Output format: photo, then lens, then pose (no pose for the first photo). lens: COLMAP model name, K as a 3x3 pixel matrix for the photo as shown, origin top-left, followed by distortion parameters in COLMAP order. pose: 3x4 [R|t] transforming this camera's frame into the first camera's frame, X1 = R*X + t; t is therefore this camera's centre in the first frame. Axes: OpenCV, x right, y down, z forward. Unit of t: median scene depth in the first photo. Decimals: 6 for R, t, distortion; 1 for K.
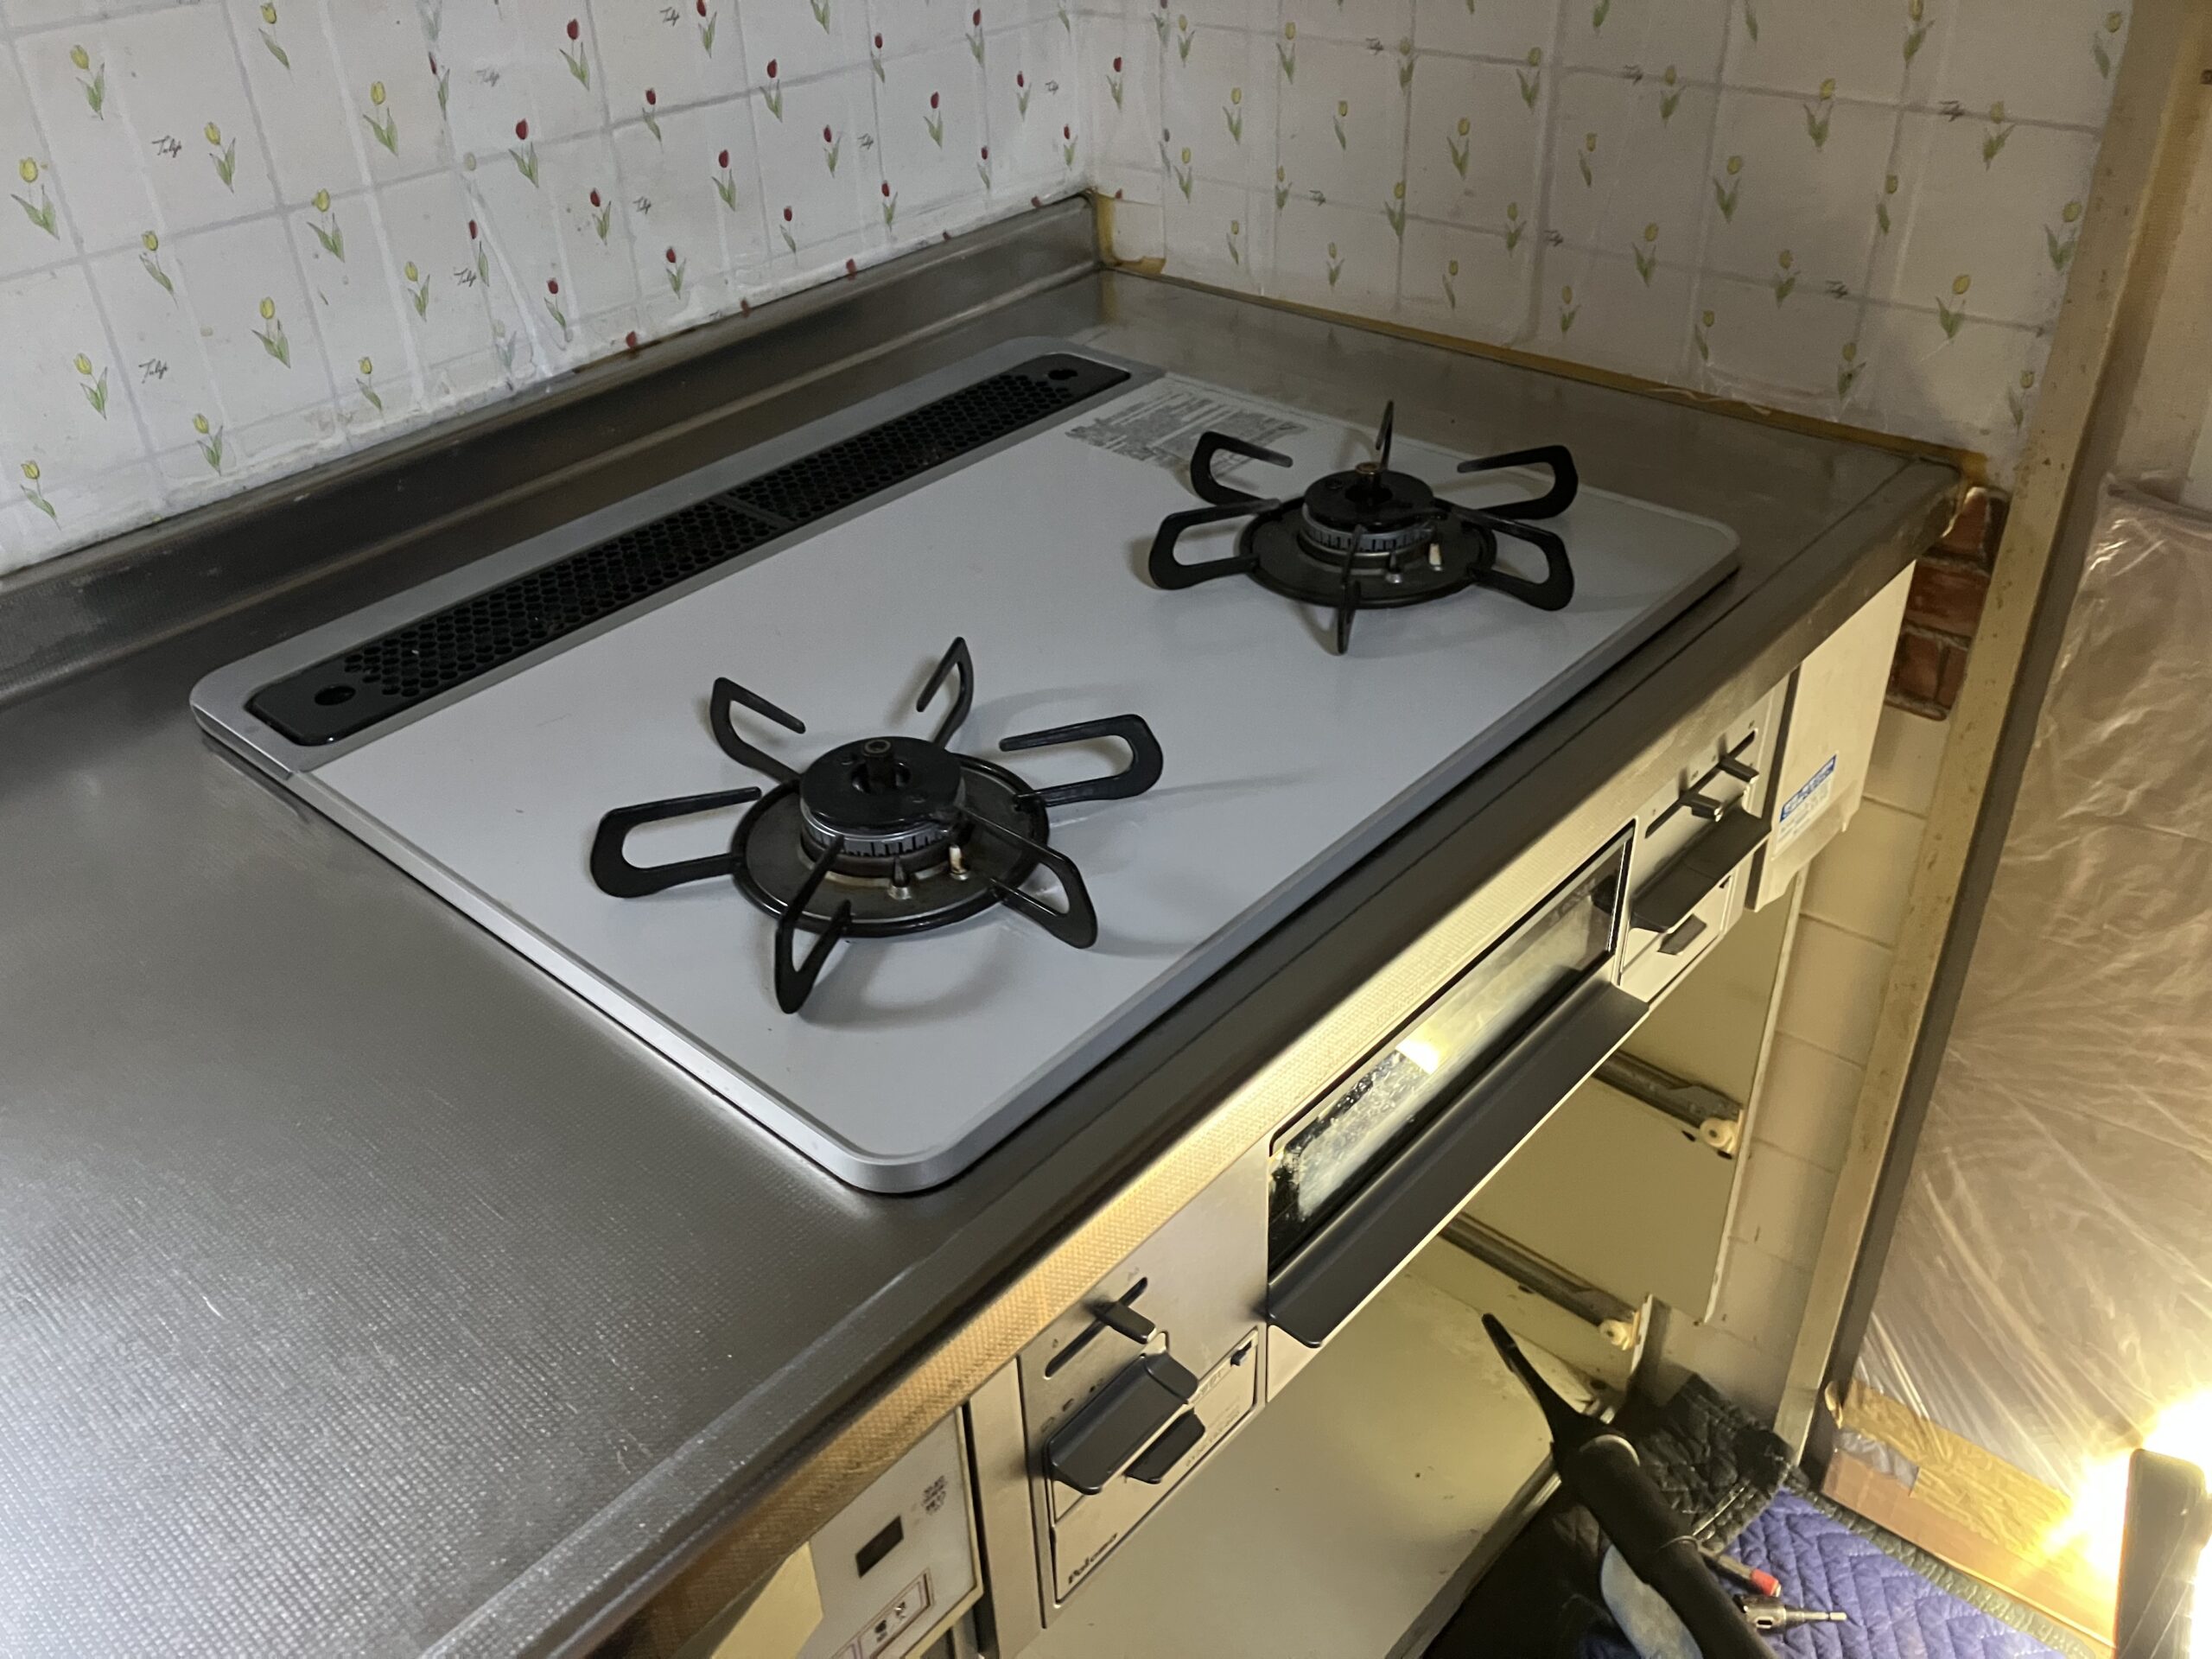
lens RADIAL K [[1843.3, 0, 1106.0], [0, 1843.3, 829.5], [0, 0, 1]] dist [0.000283, -0.012689]
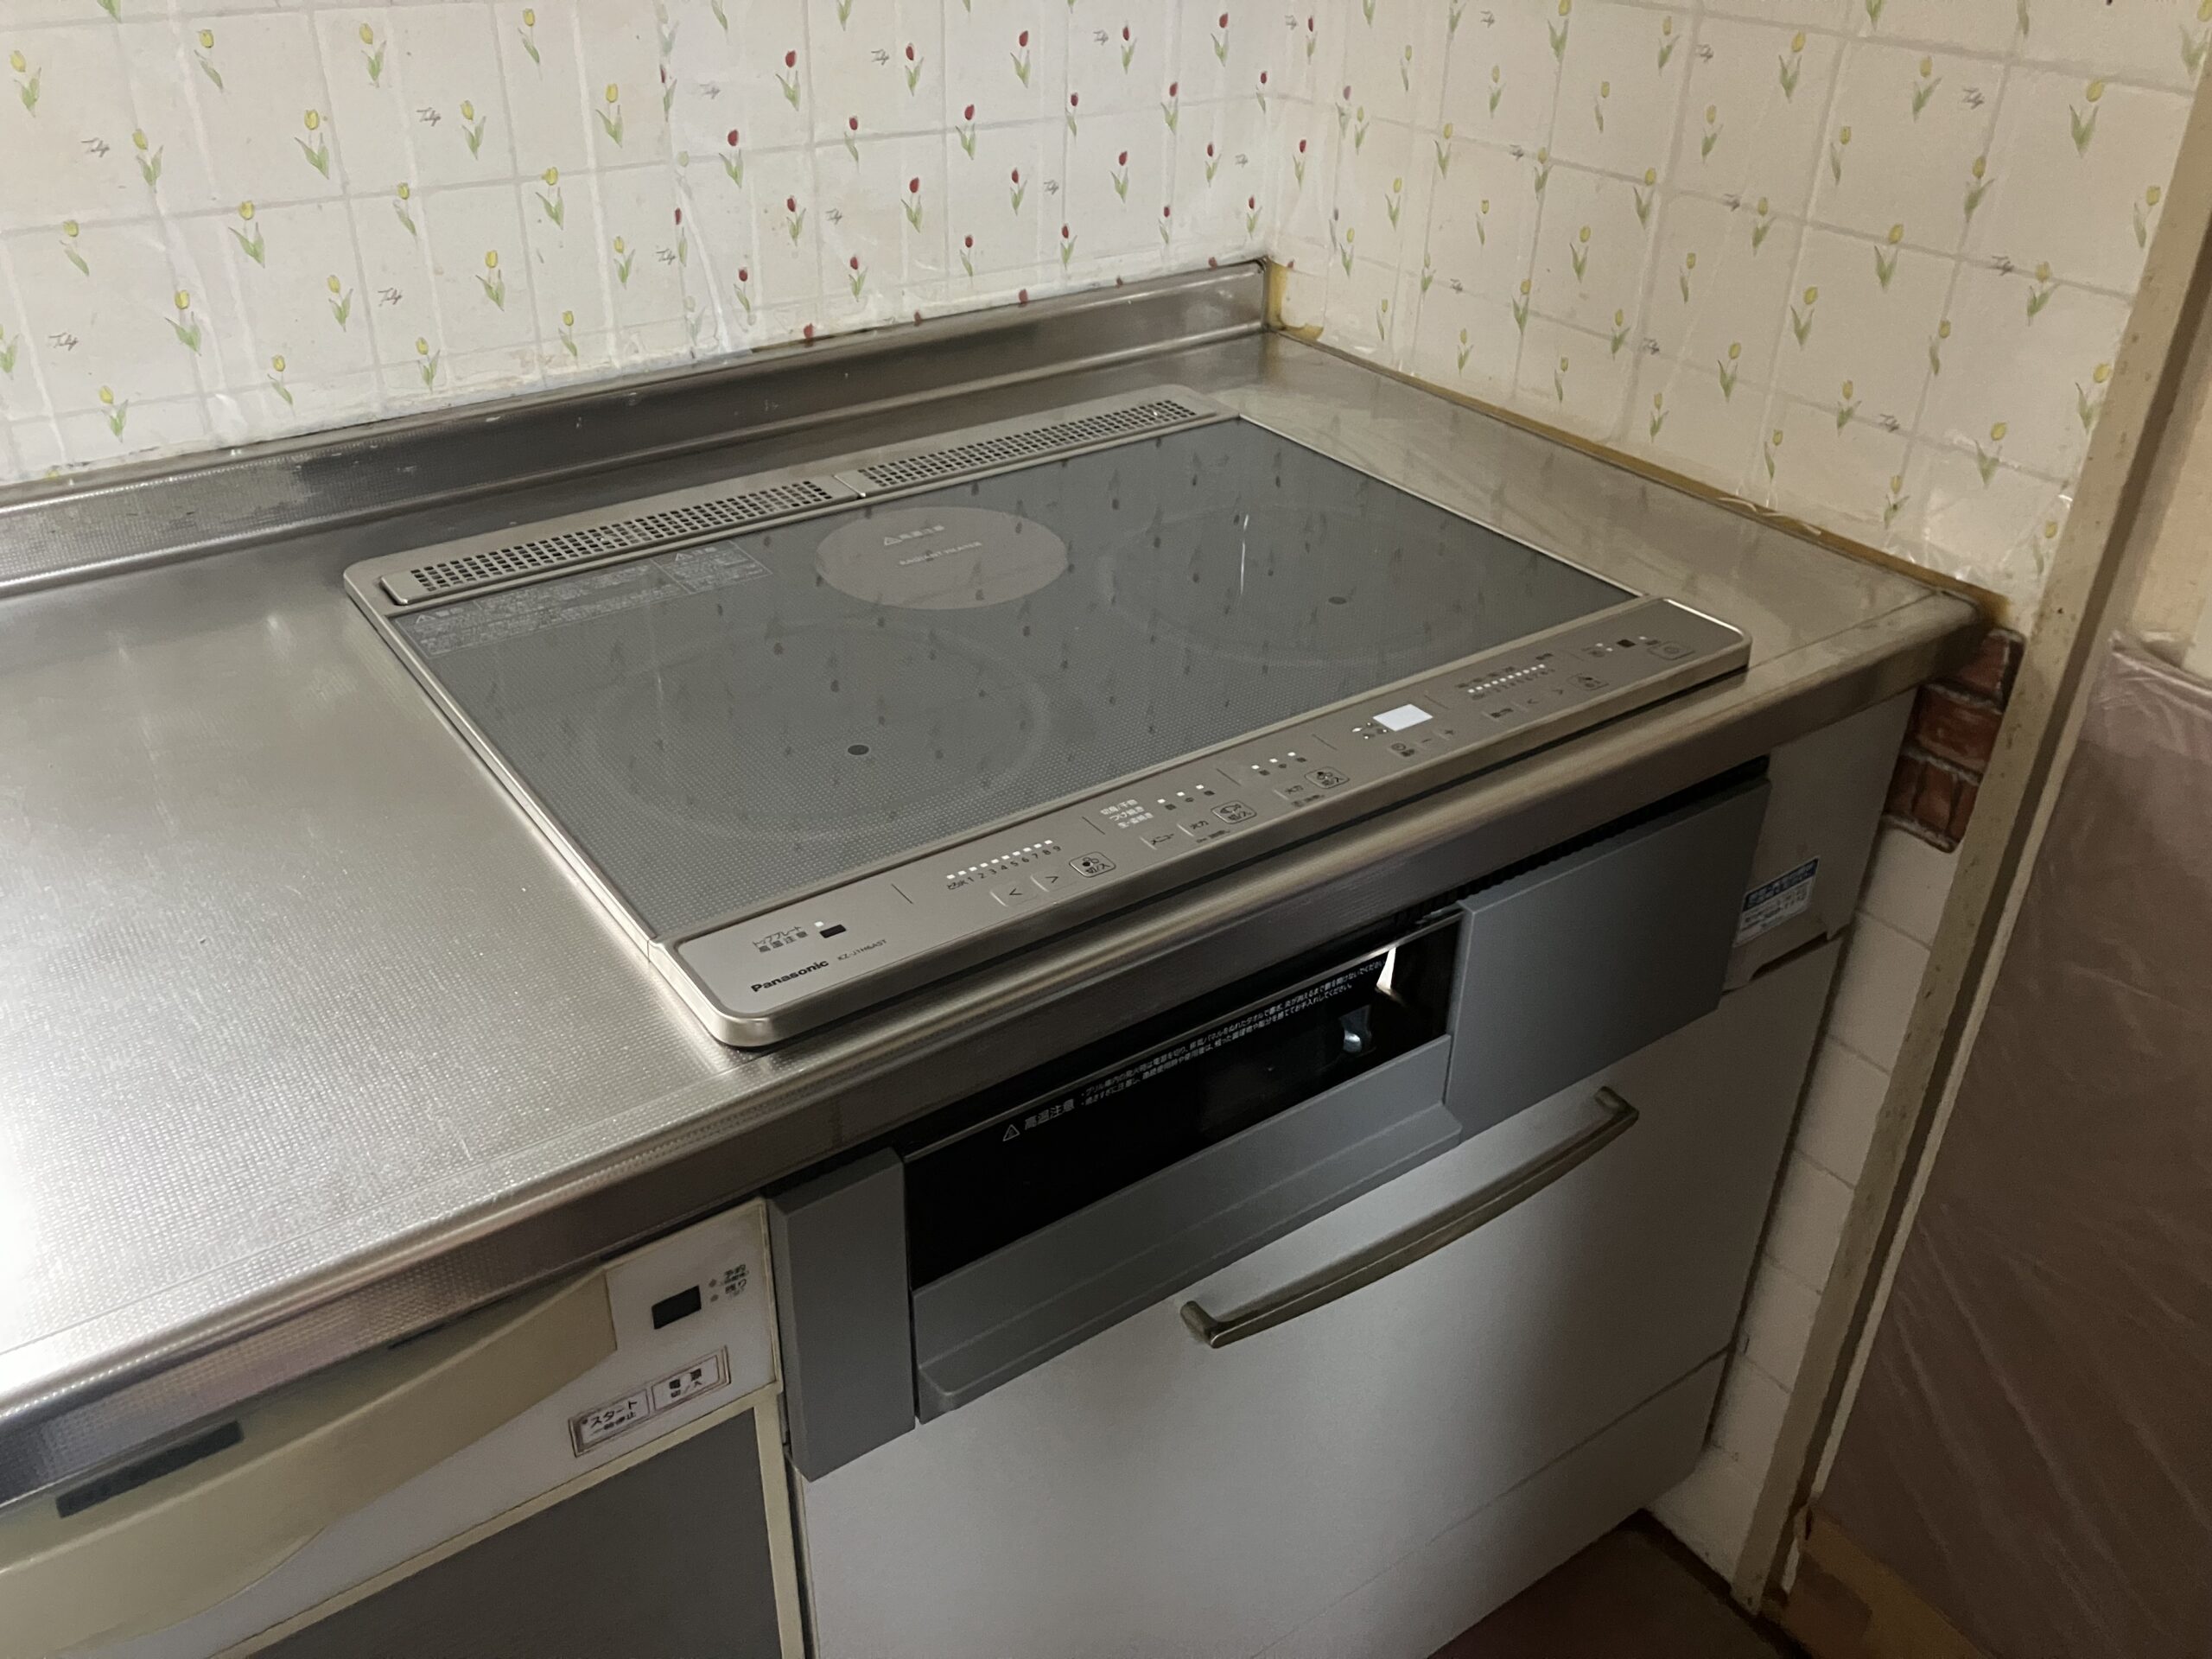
lens RADIAL K [[1843.3, 0, 1106.0], [0, 1843.3, 829.5], [0, 0, 1]] dist [0.000283, -0.012689]
pose [[0.973675, 0.166964, -0.155178, 0.153737], [-0.173199, 0.984504, -0.027472, 0.038060], [0.148186, 0.053625, 0.987504, -0.083600]]
